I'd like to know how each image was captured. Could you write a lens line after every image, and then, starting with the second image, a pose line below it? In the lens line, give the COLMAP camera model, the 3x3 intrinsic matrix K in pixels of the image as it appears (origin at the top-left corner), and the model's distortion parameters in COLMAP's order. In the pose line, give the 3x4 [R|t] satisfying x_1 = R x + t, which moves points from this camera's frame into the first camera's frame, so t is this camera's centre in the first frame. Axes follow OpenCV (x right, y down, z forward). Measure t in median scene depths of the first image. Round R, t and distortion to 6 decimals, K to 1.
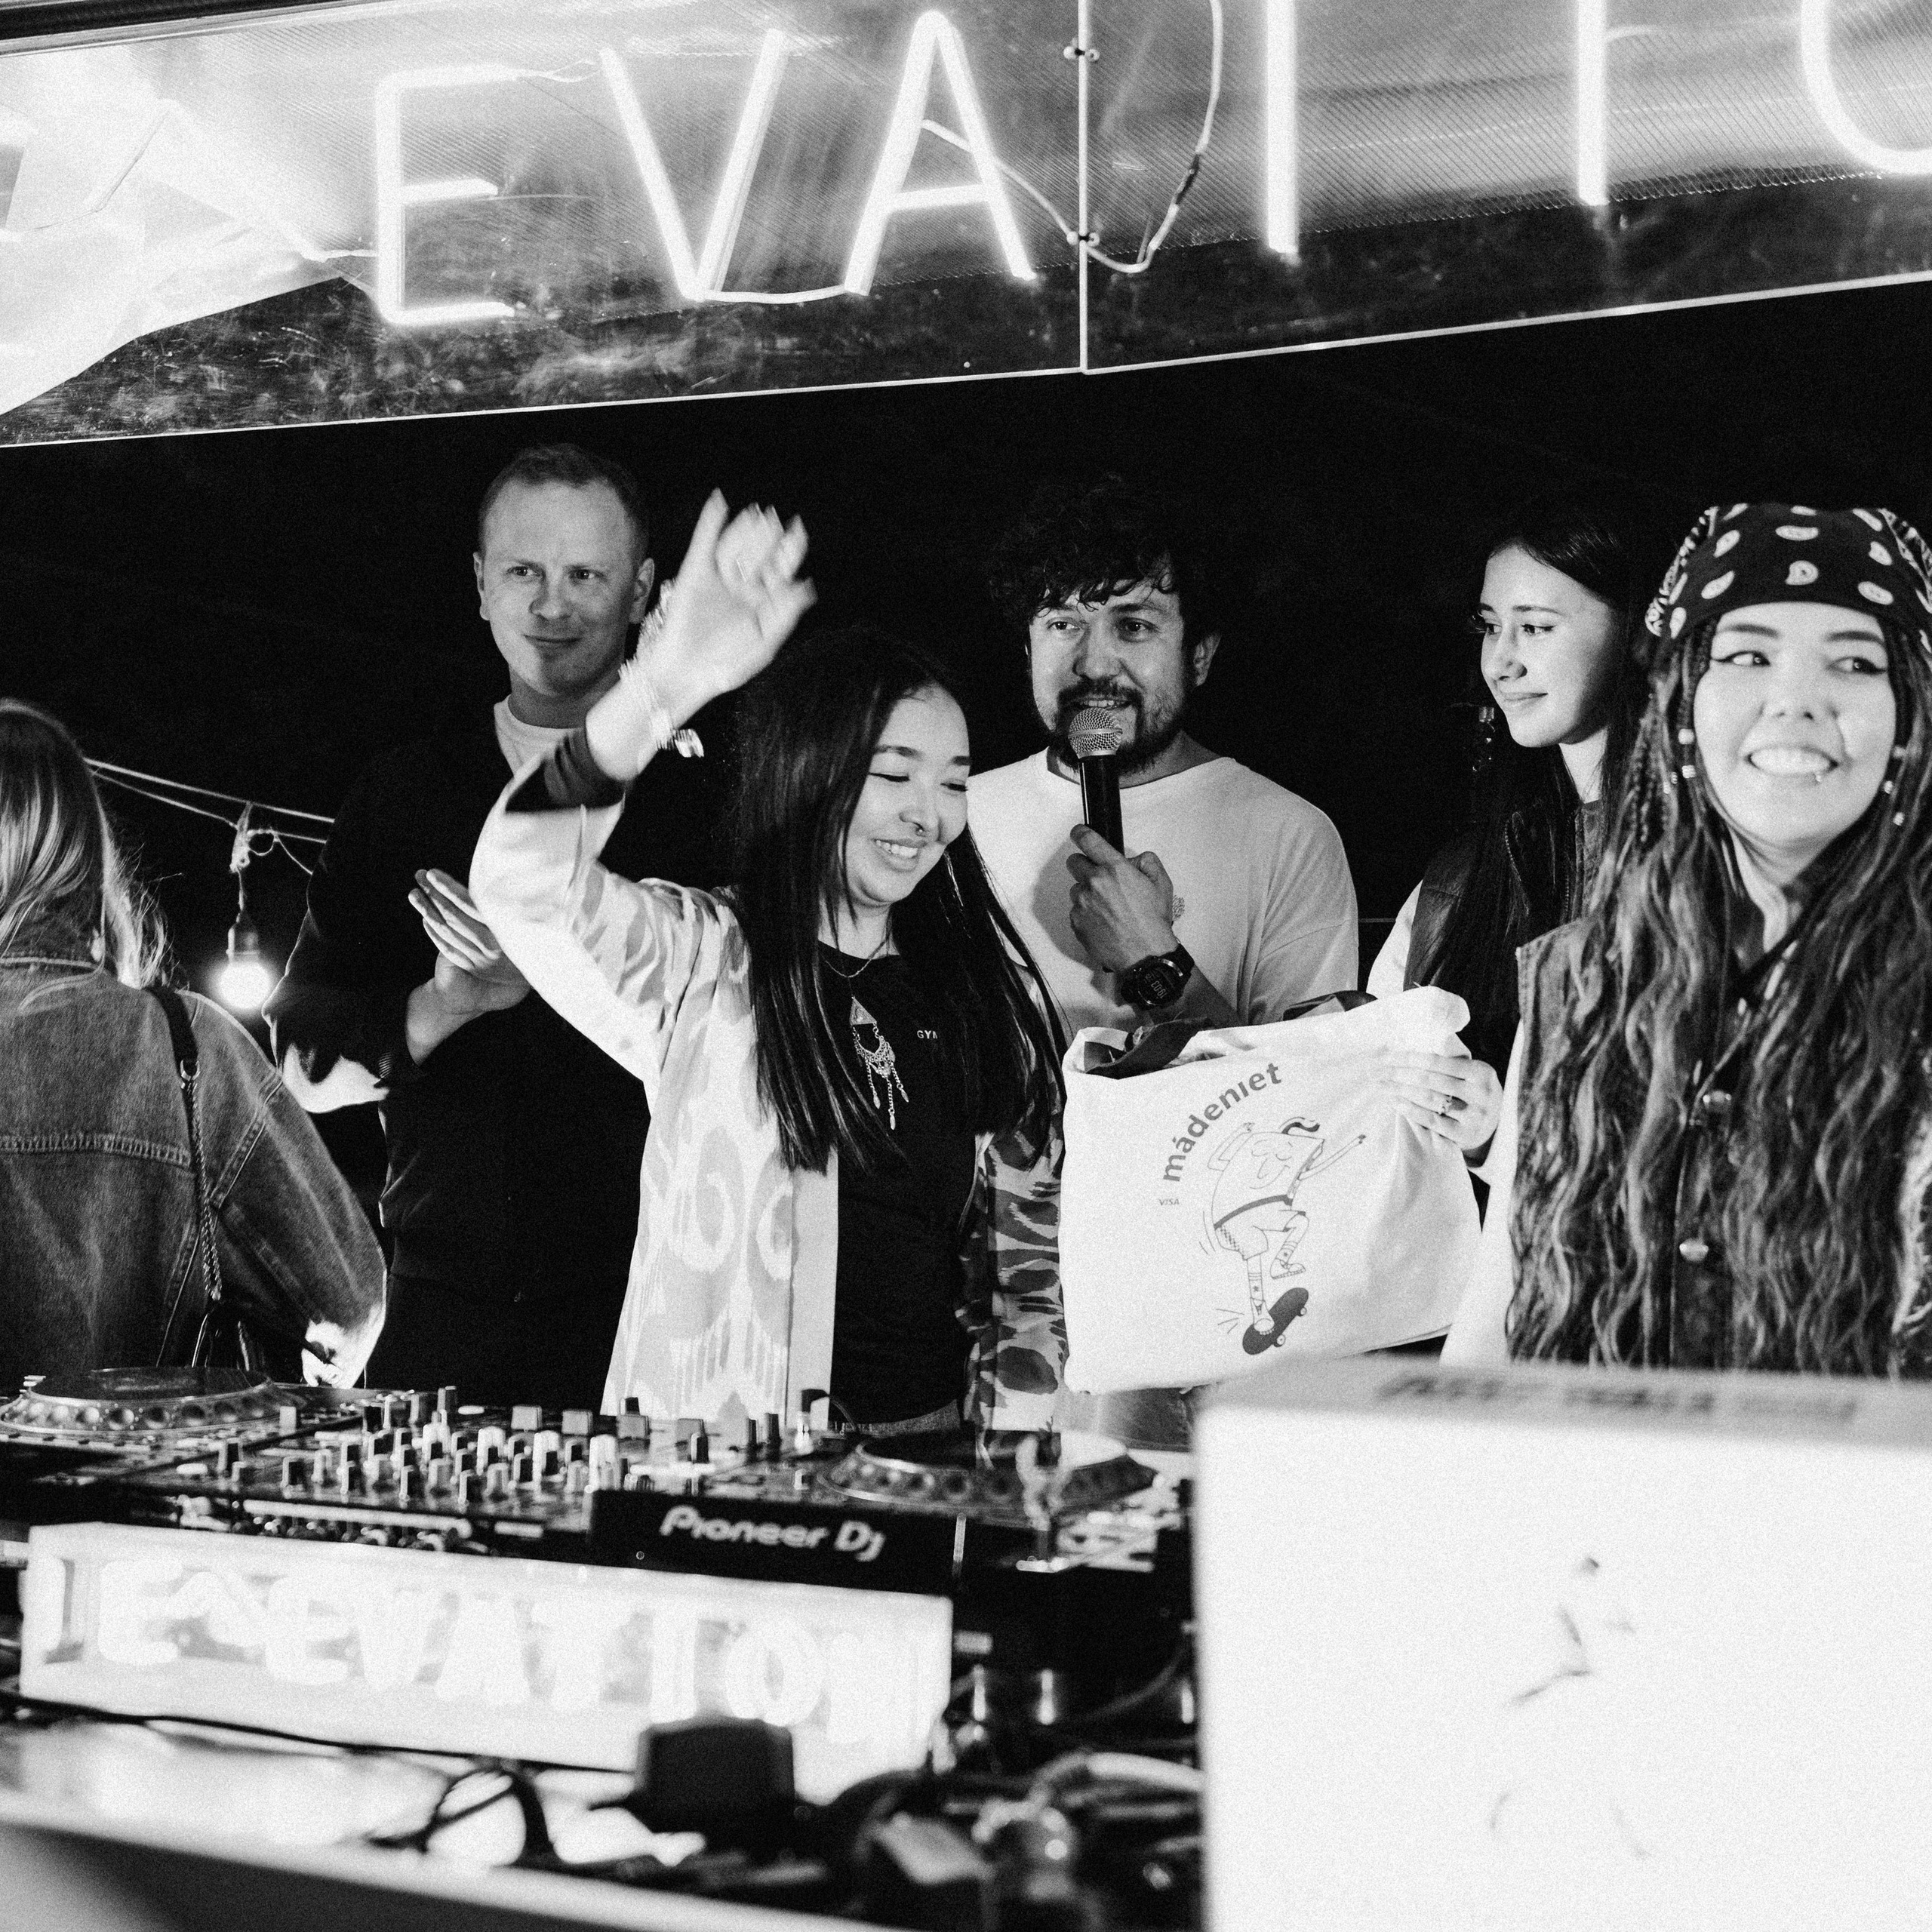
lens RADIAL K [[3414.3, 0, 966.0], [0, 3414.3, 966.0], [0, 0, 1]] dist [-0.016341, -0.014792]
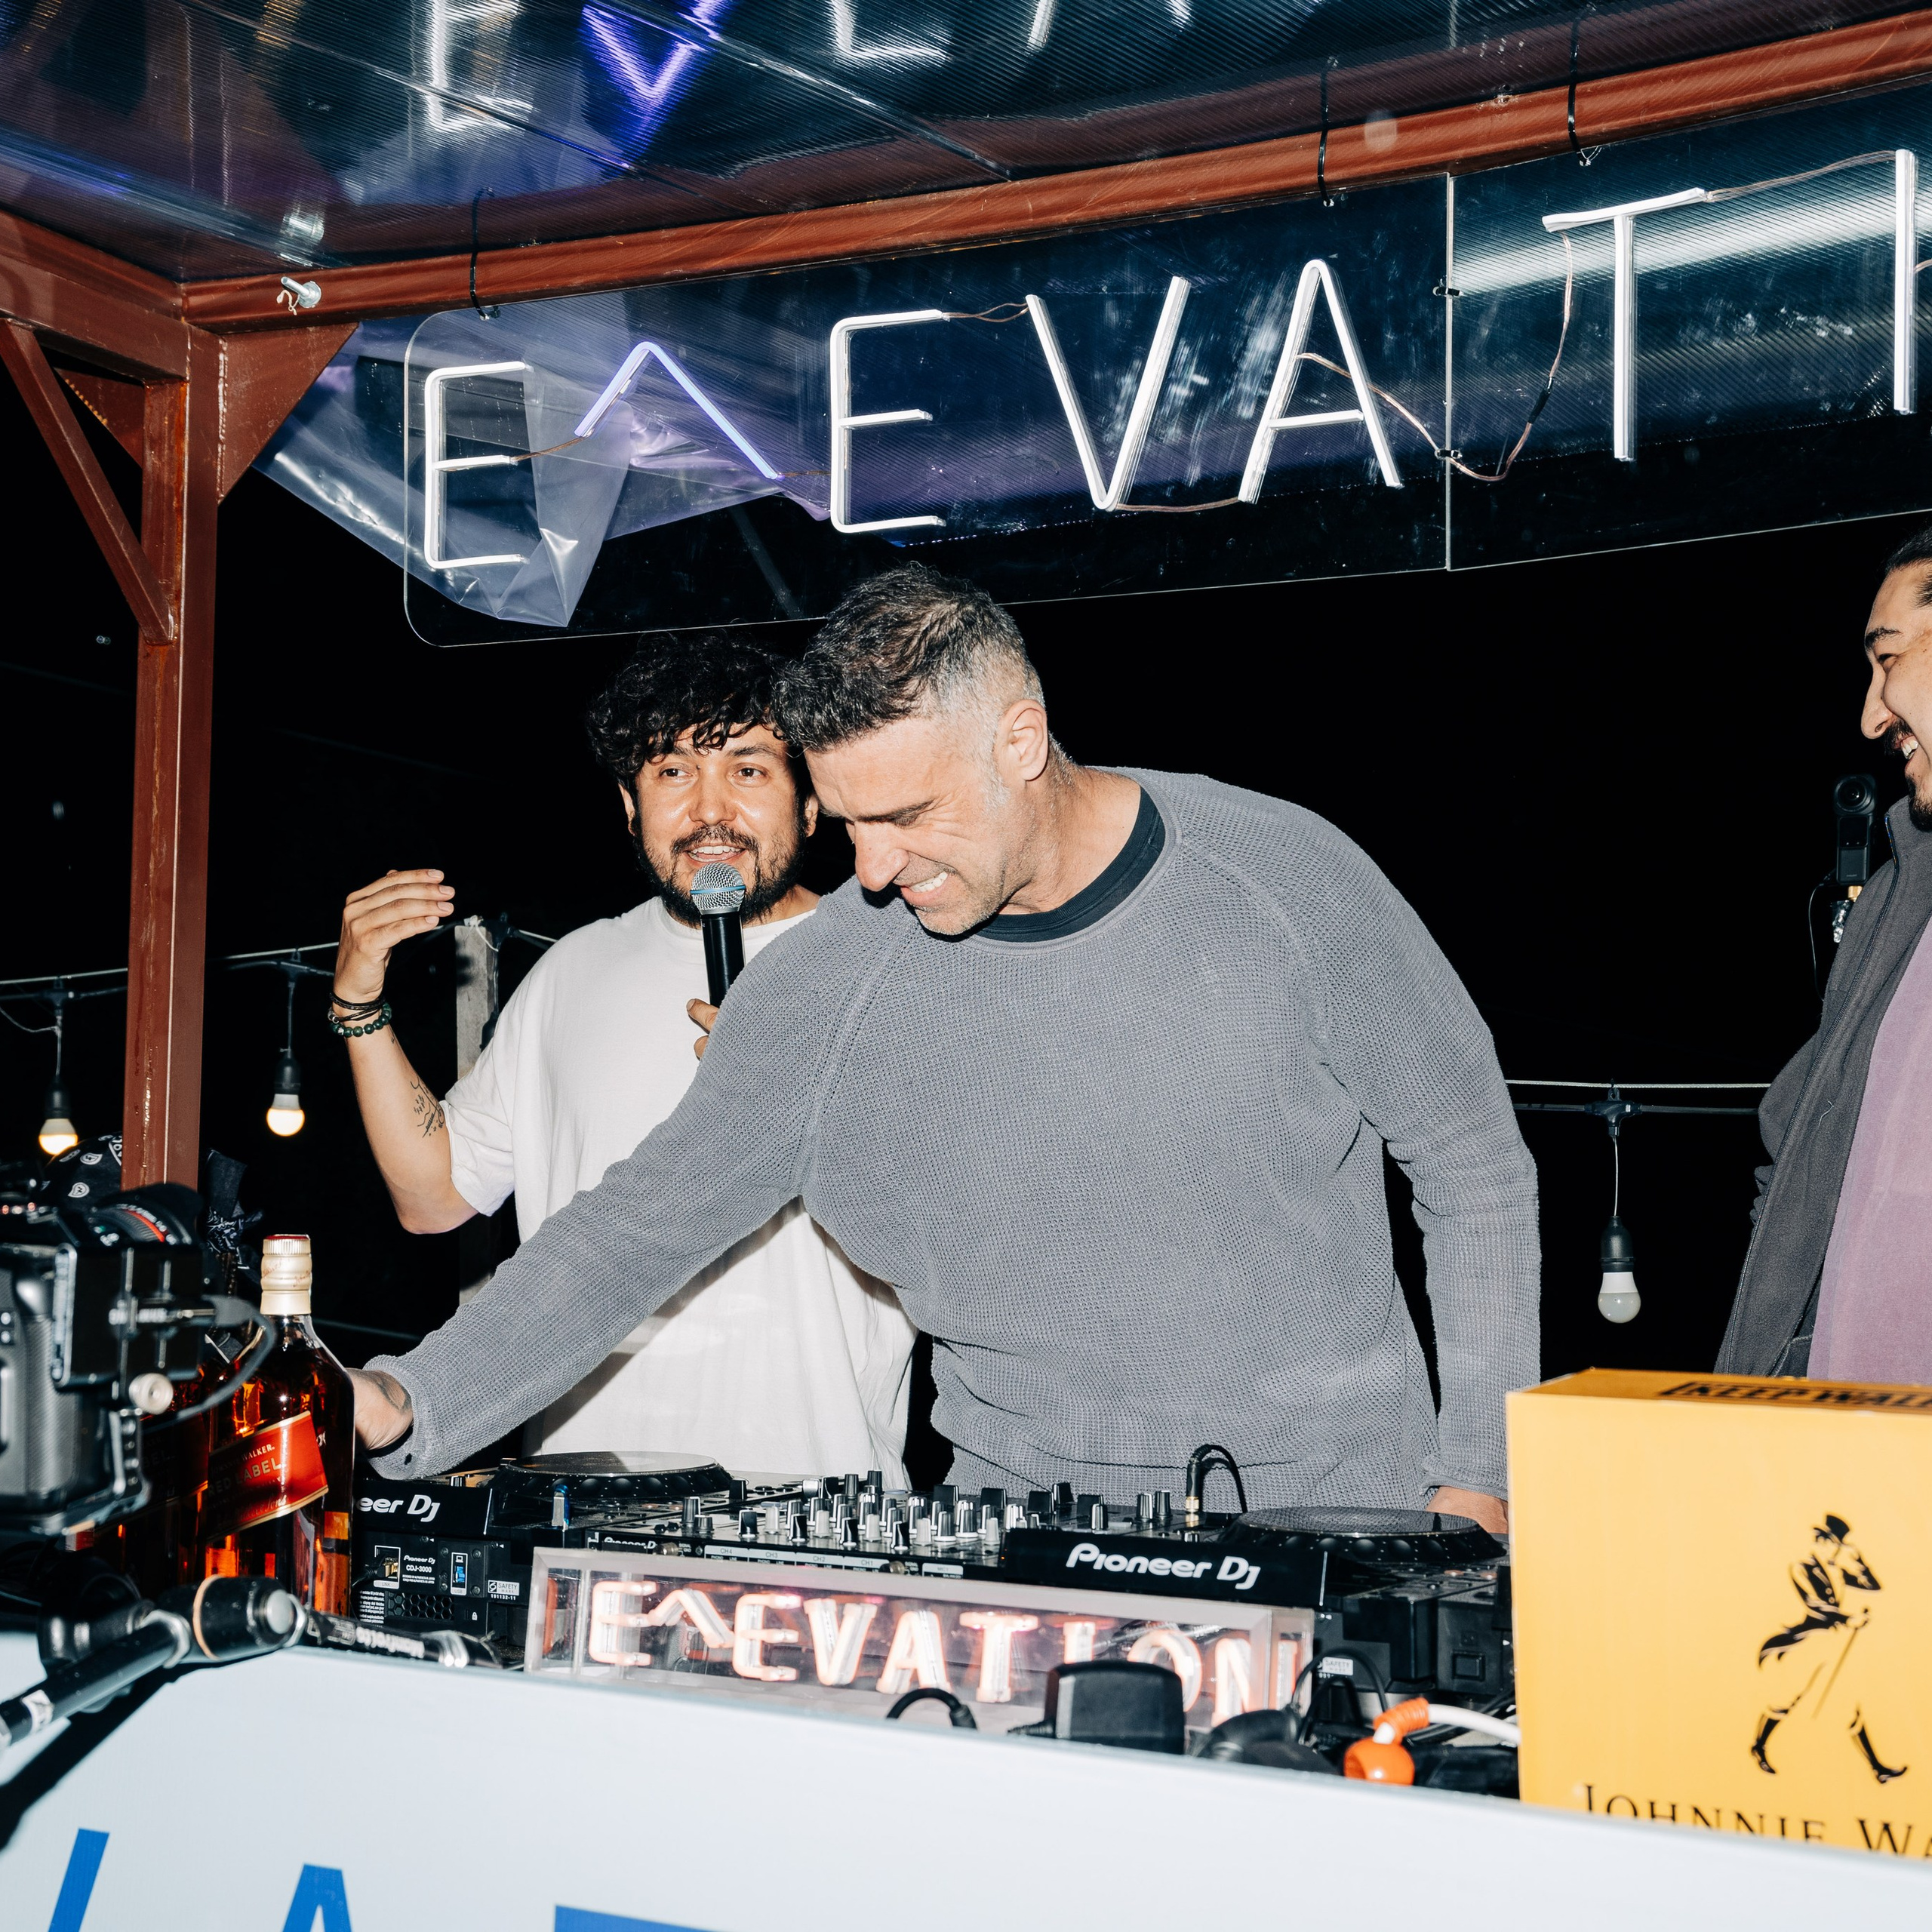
lens RADIAL K [[3537.3, 0, 964.0], [0, 3537.3, 981.3], [0, 0, 1]] dist [0.109148, 0.259963]
pose [[0.993482, 0.005717, -0.113847, 0.010347], [-0.012588, 0.998135, -0.059727, 0.035356], [0.113293, 0.060771, 0.991701, -0.182768]]
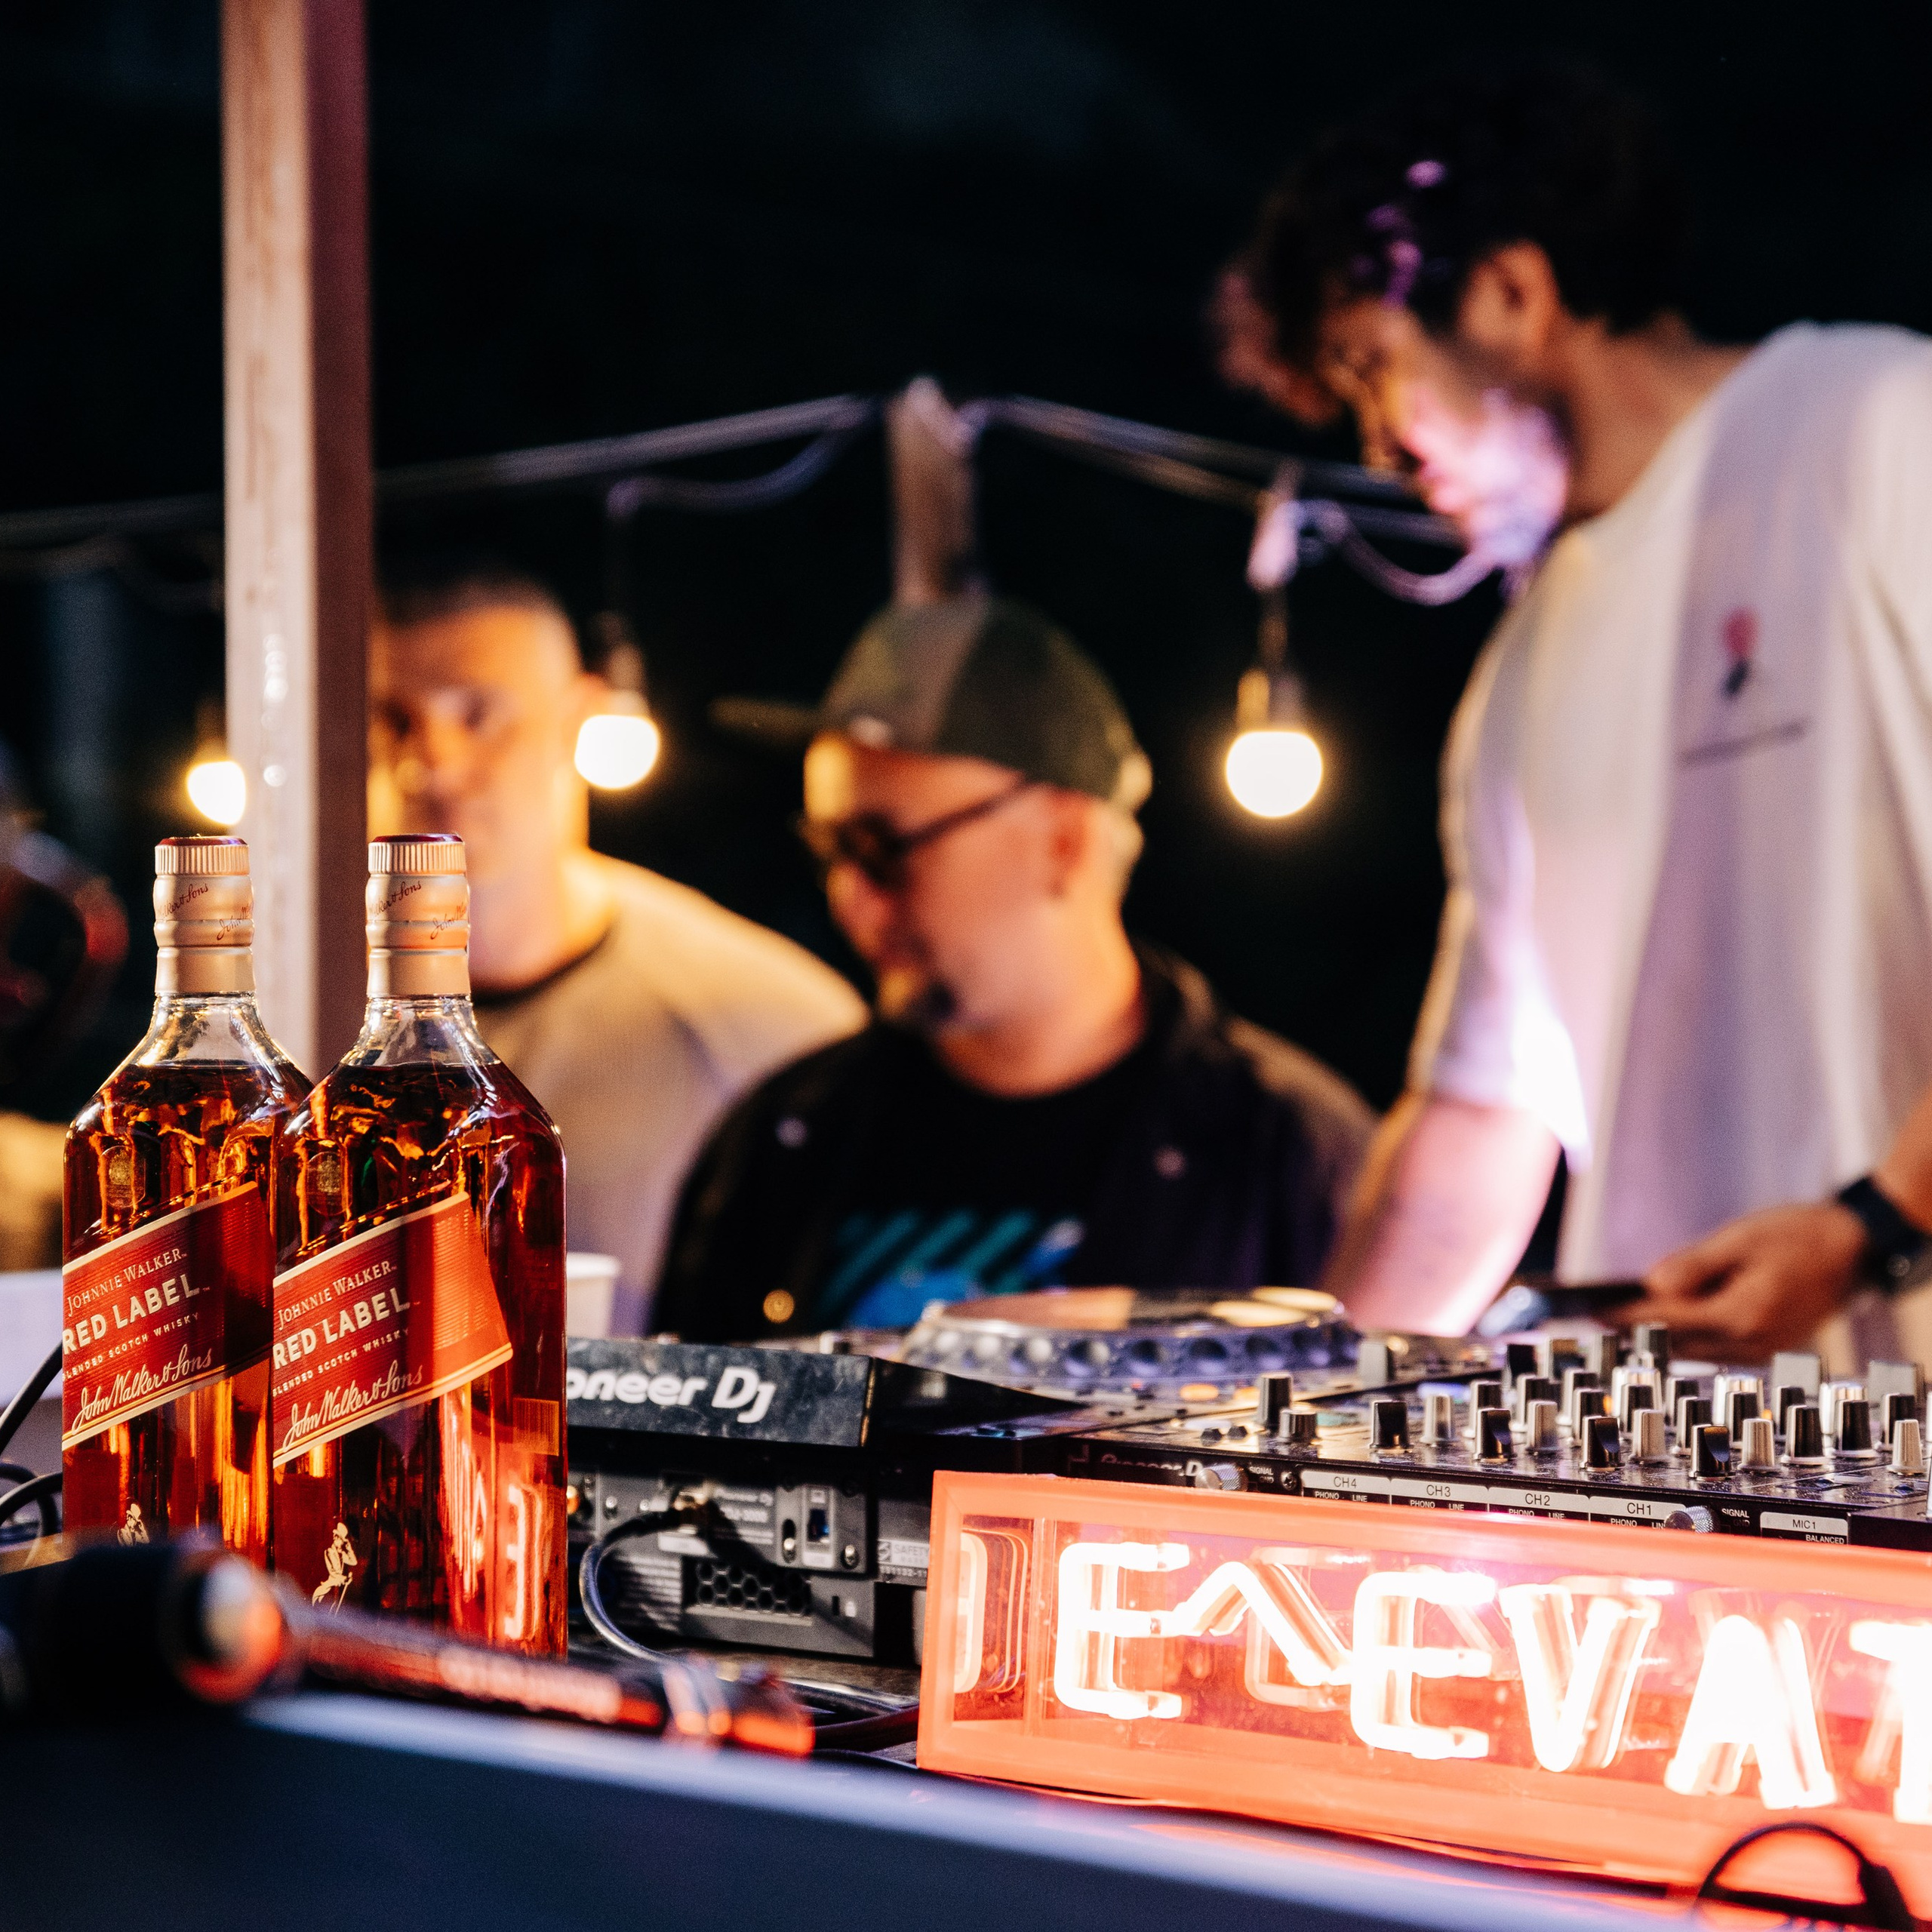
lens RADIAL K [[5321.4, 0, 966.0], [0, 5321.4, 966.0], [0, 0, 1]] dist [0.421608, 0.431328]
pose [[0.965056, -0.002656, -0.262032, -0.031361], [0.003288, 0.999993, 0.001973, 0.068146], [0.262025, -0.002766, 0.965057, 0.125378]]
